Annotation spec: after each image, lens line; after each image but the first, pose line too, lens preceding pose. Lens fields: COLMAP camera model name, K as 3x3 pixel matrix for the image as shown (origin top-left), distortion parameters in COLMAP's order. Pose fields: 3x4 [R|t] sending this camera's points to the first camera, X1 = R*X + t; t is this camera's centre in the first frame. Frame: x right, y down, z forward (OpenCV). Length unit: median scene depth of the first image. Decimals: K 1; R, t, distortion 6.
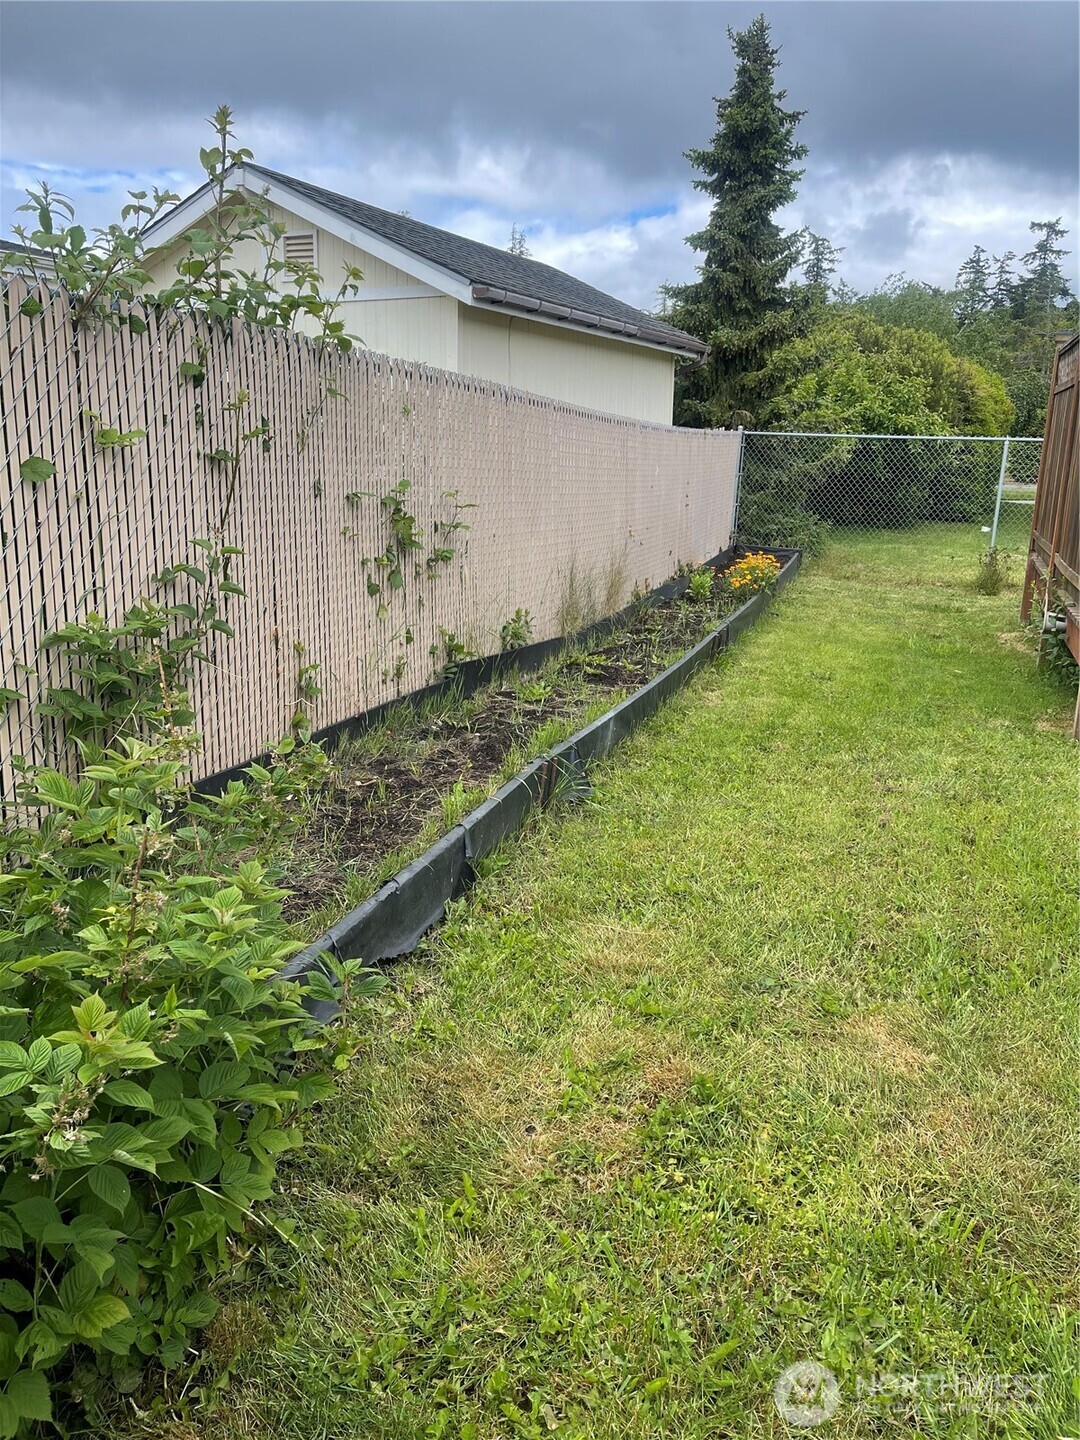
lens RADIAL K [[1087.6, 0, 535.3], [0, 1087.6, 713.2], [0, 0, 1]] dist [0.062215, -0.071817]
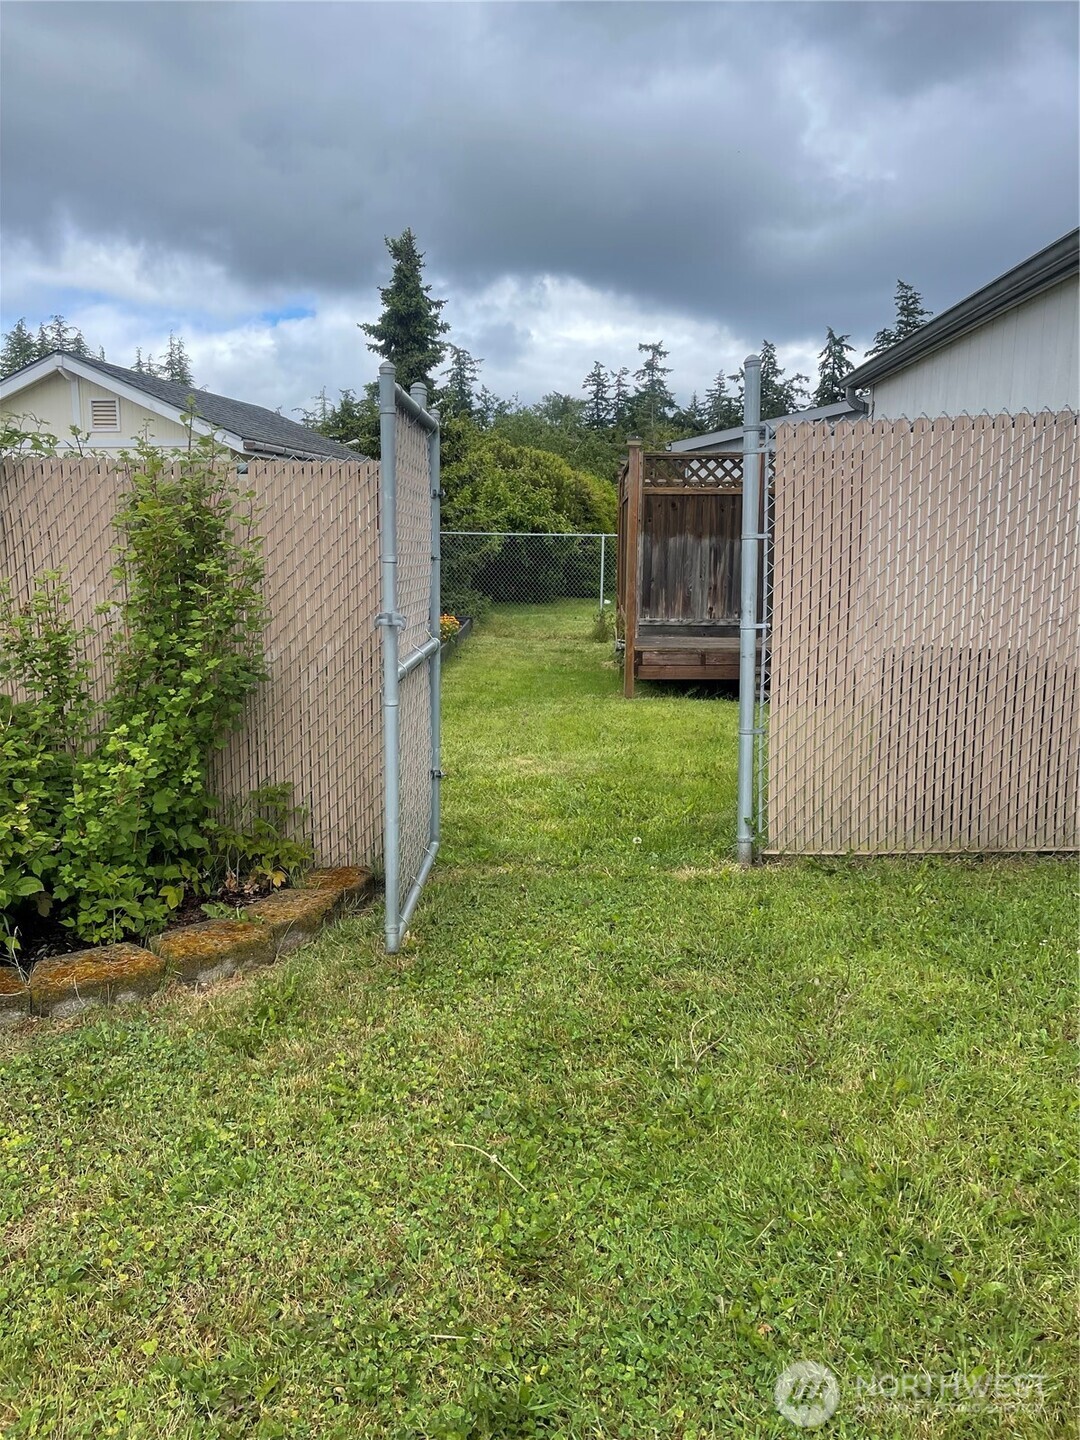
lens RADIAL K [[1087.6, 0, 533.3], [0, 1087.6, 720.6], [0, 0, 1]] dist [0.062215, -0.071817]
pose [[0.955891, -0.064671, 0.286513, -0.055650], [0.085943, 0.994351, -0.062290, 0.049005], [-0.280866, 0.084166, 0.956049, -0.213012]]
